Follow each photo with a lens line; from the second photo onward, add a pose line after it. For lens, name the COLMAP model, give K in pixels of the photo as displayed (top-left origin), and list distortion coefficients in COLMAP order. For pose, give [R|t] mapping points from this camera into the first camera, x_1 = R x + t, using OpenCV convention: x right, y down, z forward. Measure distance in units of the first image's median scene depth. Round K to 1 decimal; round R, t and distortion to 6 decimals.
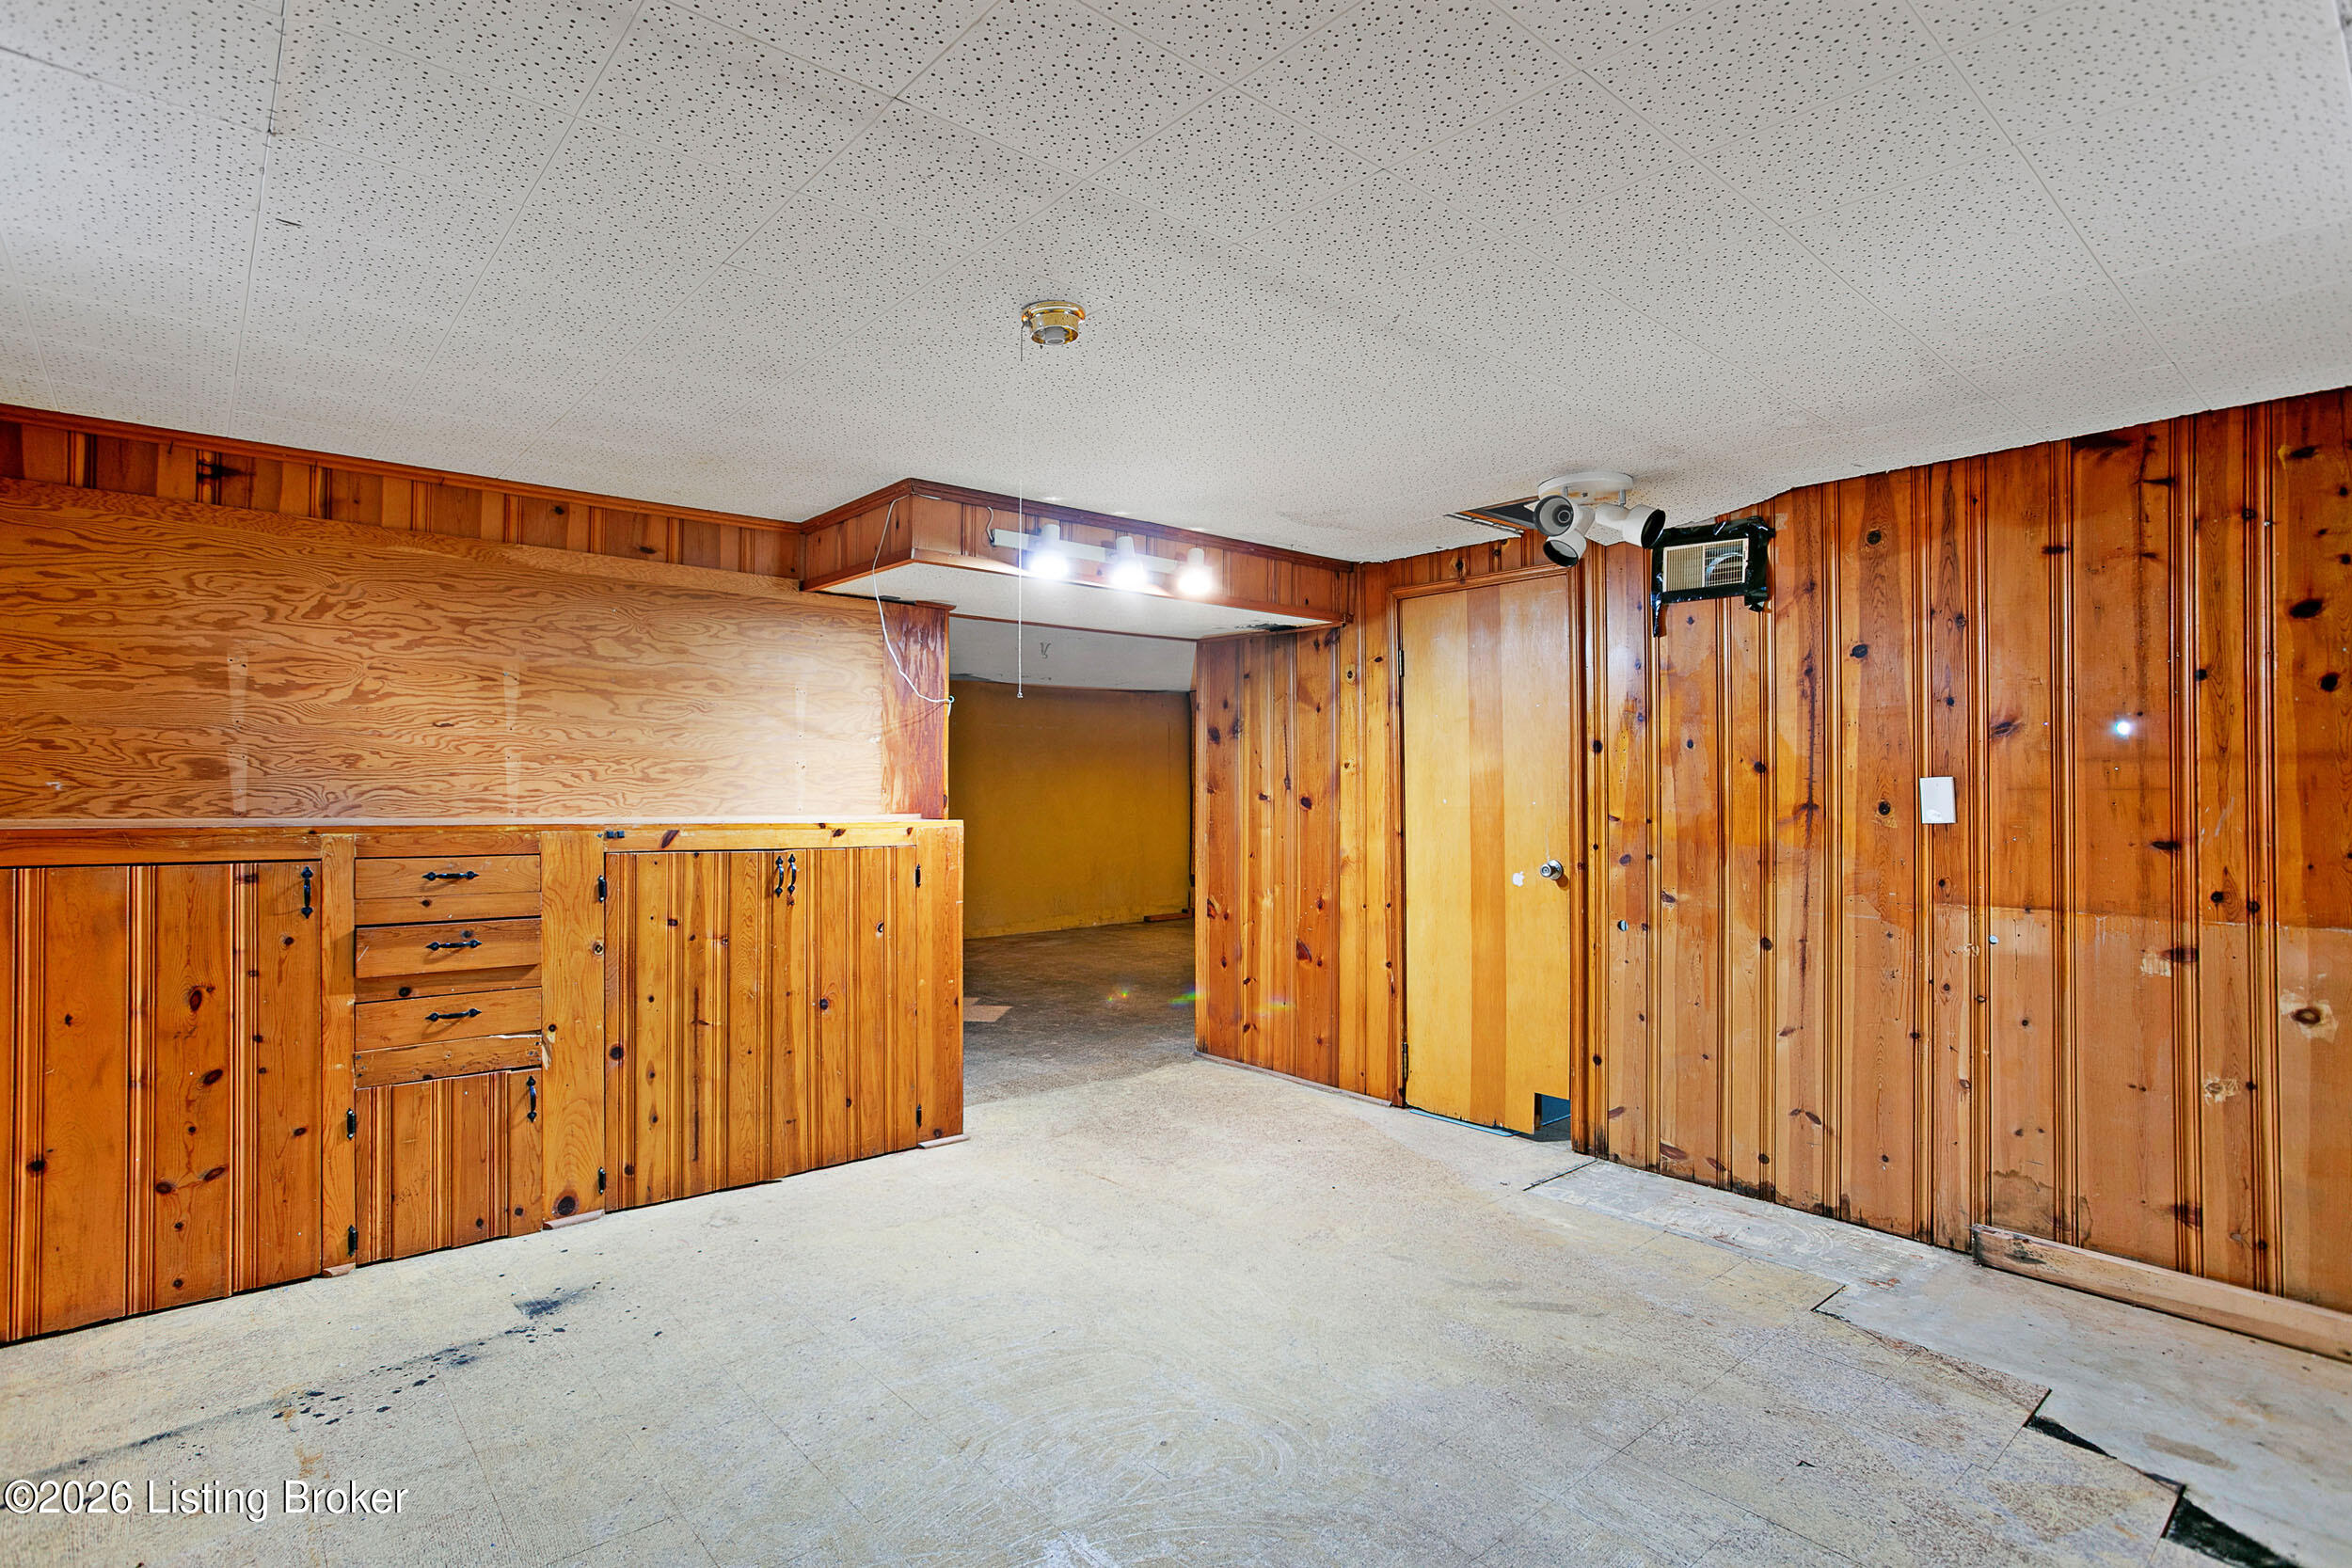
lens RADIAL K [[1146.5, 0, 1176.0], [0, 1146.5, 784.0], [0, 0, 1]] dist [-0.000129, 0.000125]
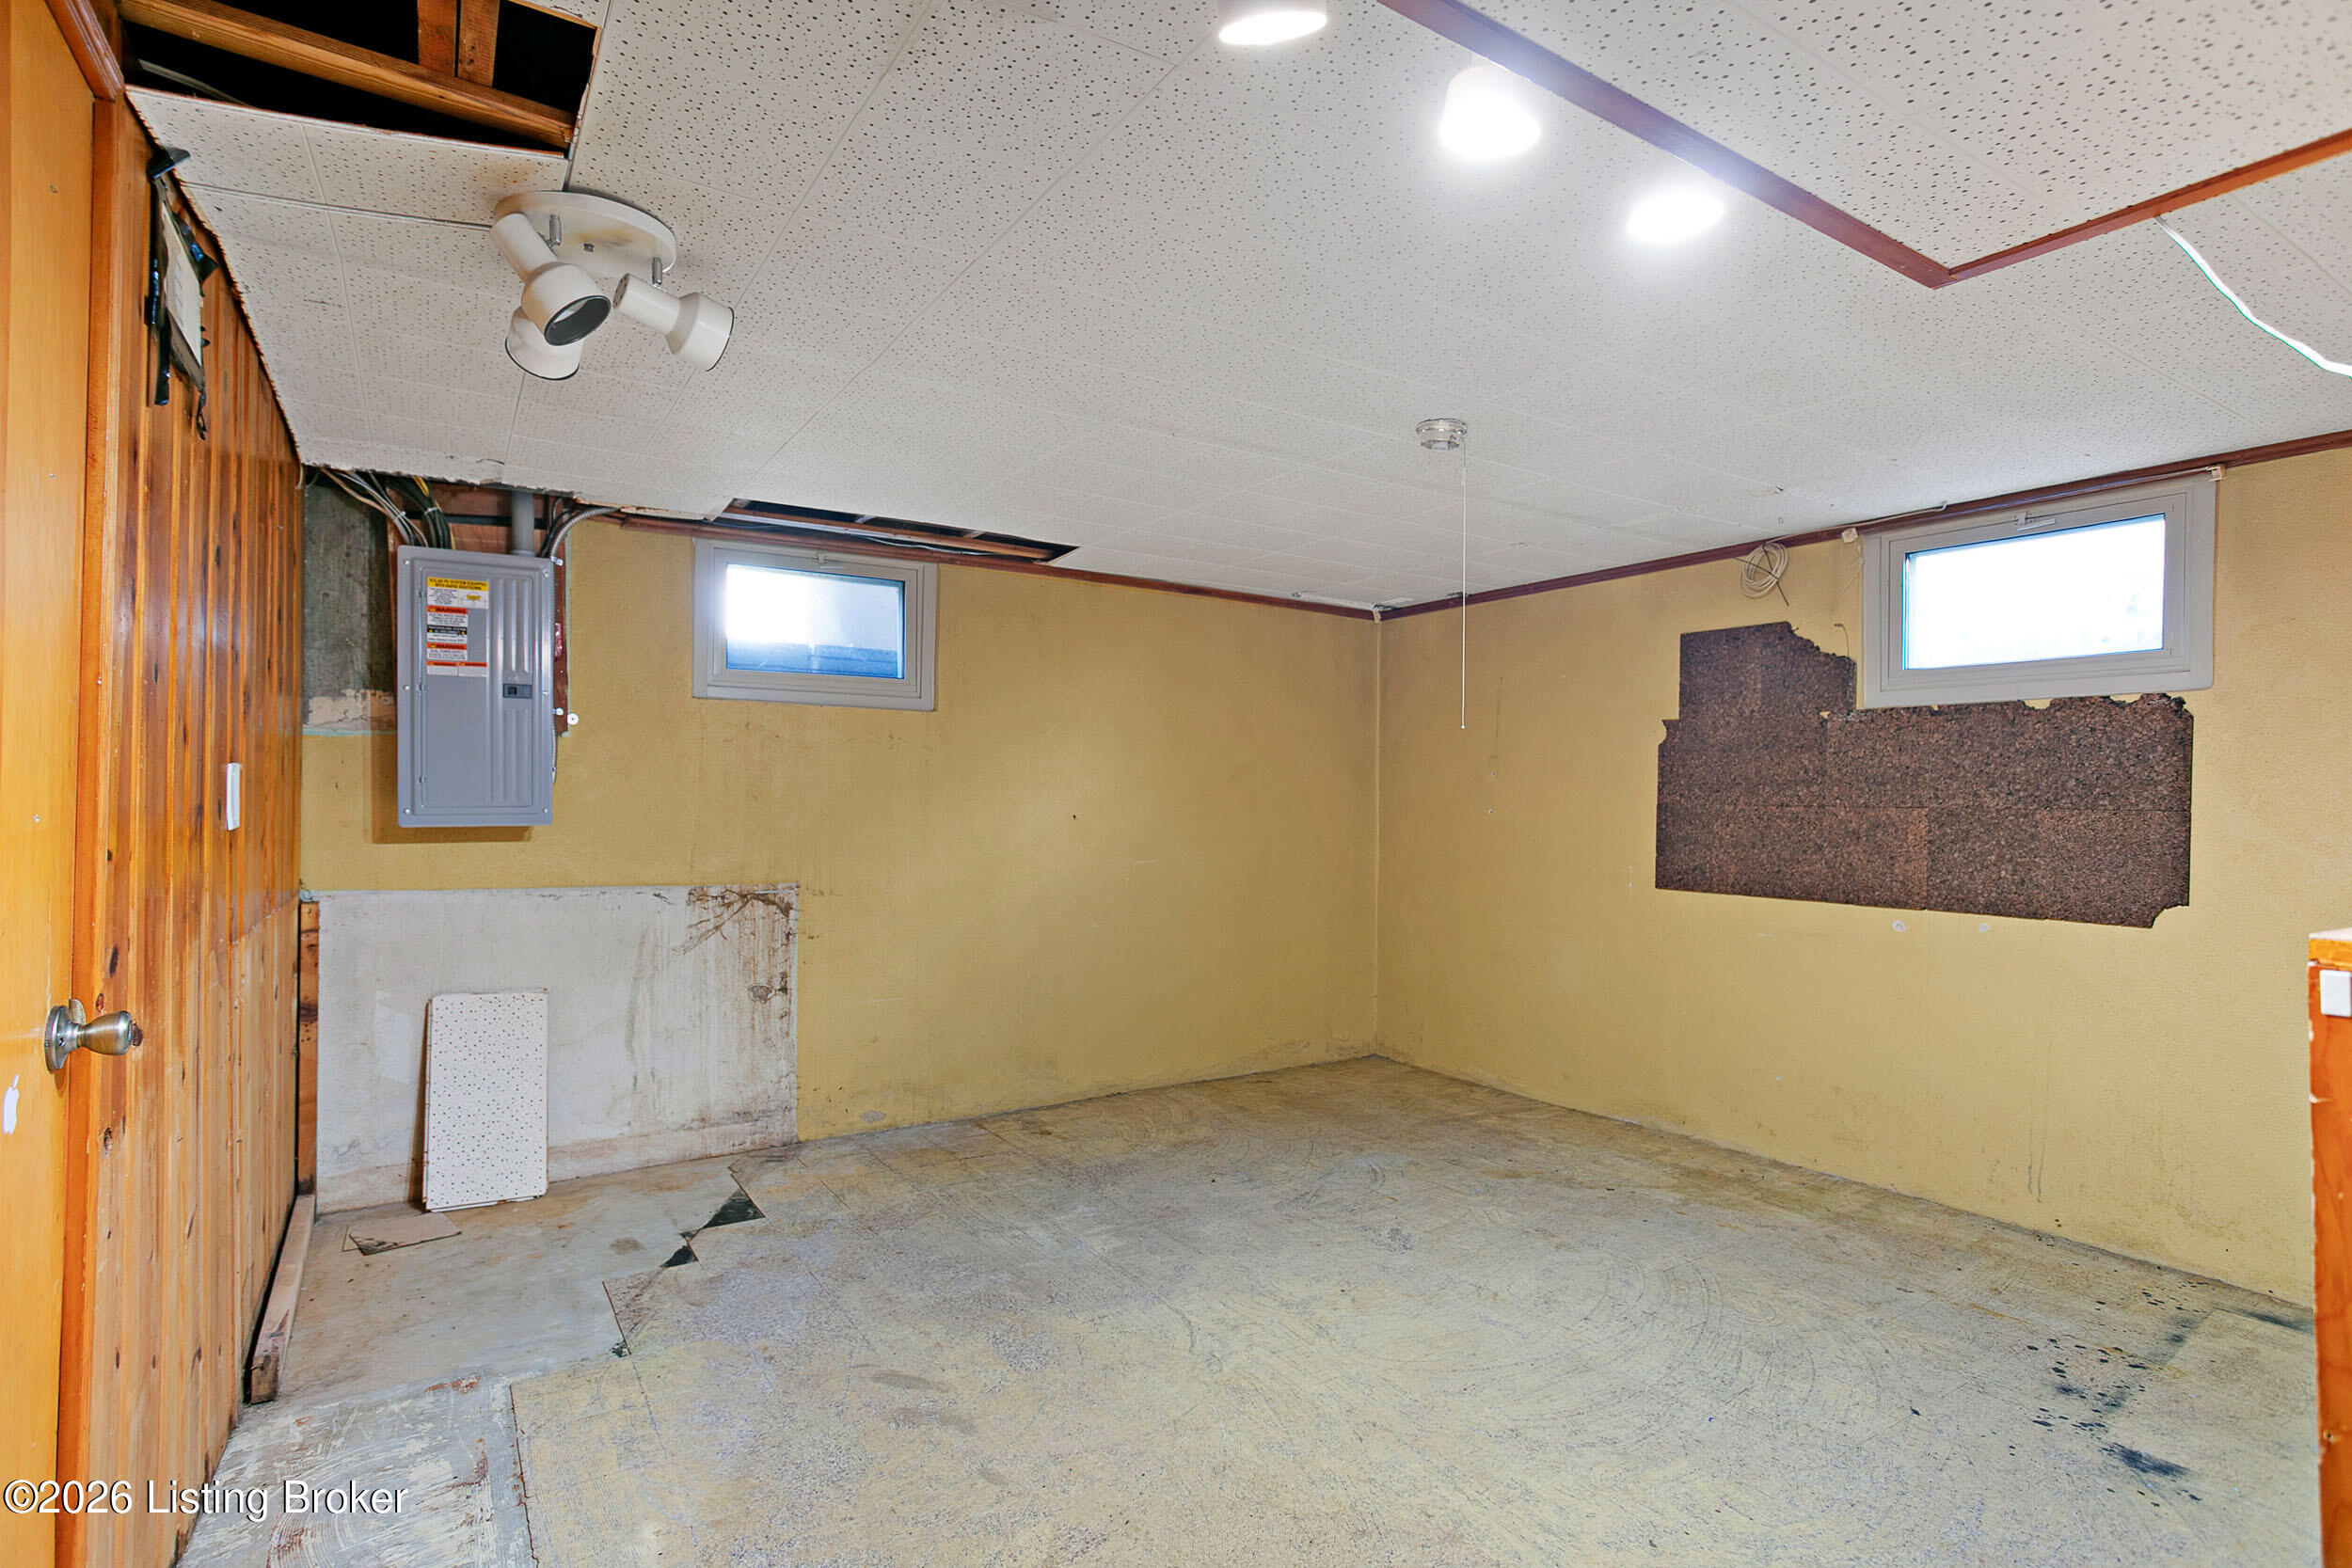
lens RADIAL K [[1146.5, 0, 1176.0], [0, 1146.5, 784.0], [0, 0, 1]] dist [-0.000129, 0.000125]
pose [[-0.989454, -0.011522, 0.144392, -0.004417], [-0.014392, 0.999719, -0.018845, 0.015911], [-0.144134, -0.020725, -0.989341, 2.015006]]
